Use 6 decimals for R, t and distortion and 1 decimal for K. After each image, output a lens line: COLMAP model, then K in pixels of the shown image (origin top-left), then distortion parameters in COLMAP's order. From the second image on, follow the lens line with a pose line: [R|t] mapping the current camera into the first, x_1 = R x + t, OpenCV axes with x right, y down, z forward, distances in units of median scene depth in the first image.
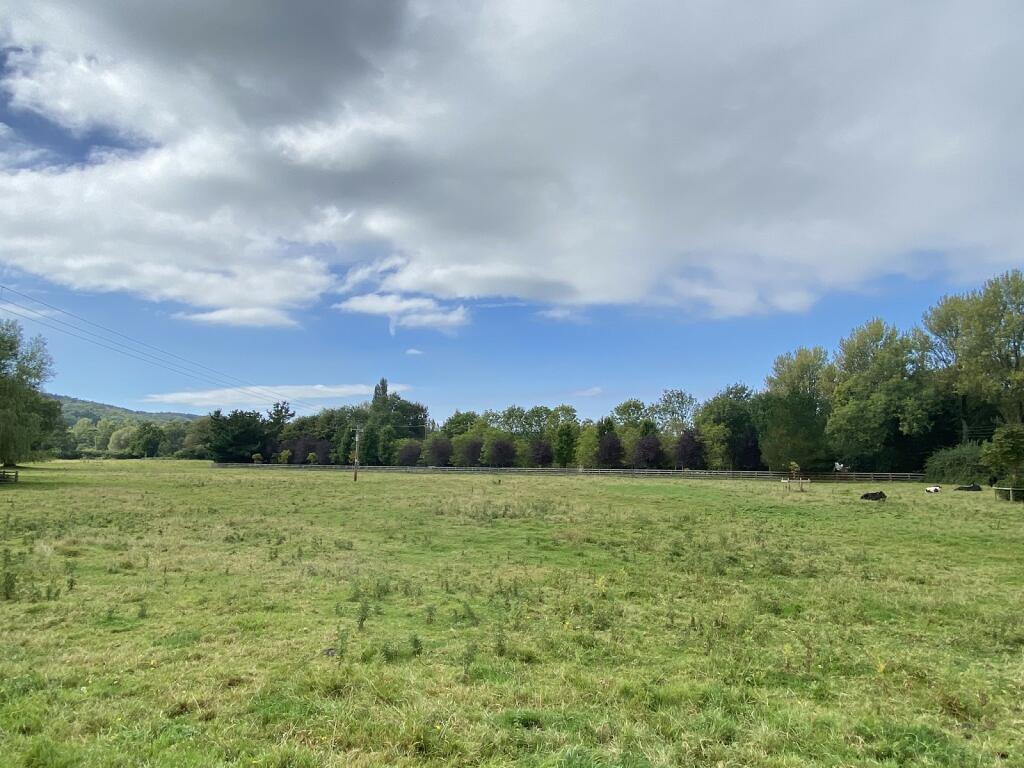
lens RADIAL K [[614.1, 0, 512.0], [0, 614.1, 384.0], [0, 0, 1]] dist [0.138257, -0.158833]
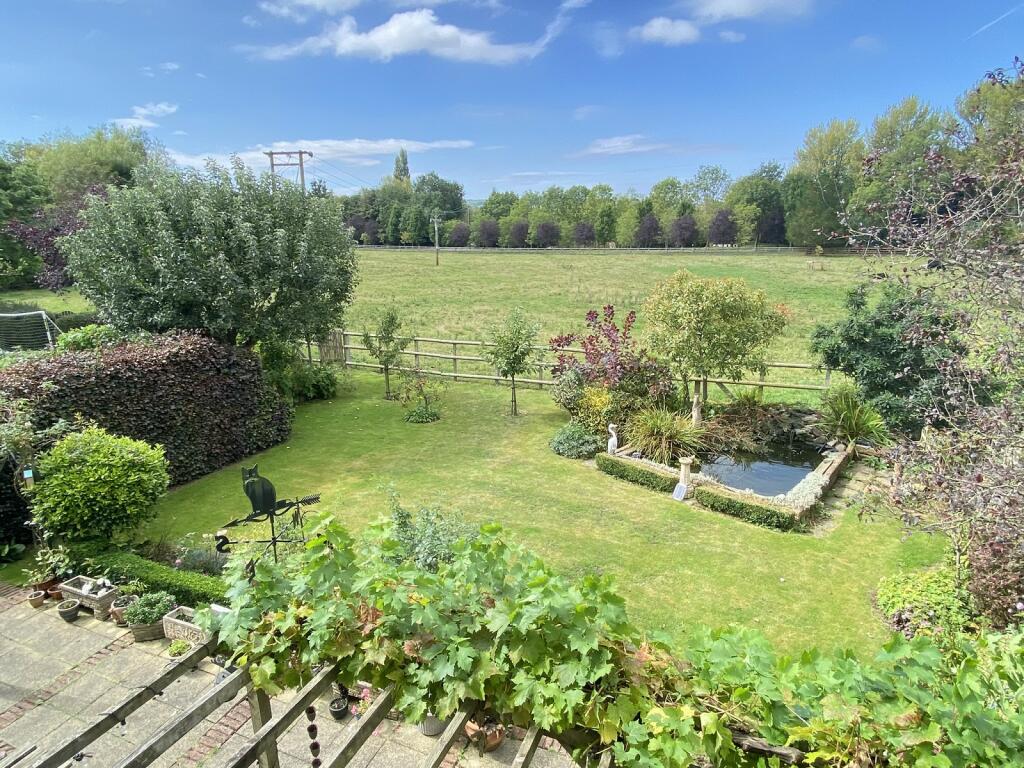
lens RADIAL K [[602.6, 0, 509.3], [0, 602.6, 382.7], [0, 0, 1]] dist [0.038729, -0.037122]
pose [[0.999694, -0.017213, -0.017775, -0.073264], [0.022538, 0.929928, 0.367051, -0.040522], [0.010211, -0.367340, 0.930031, -0.106667]]
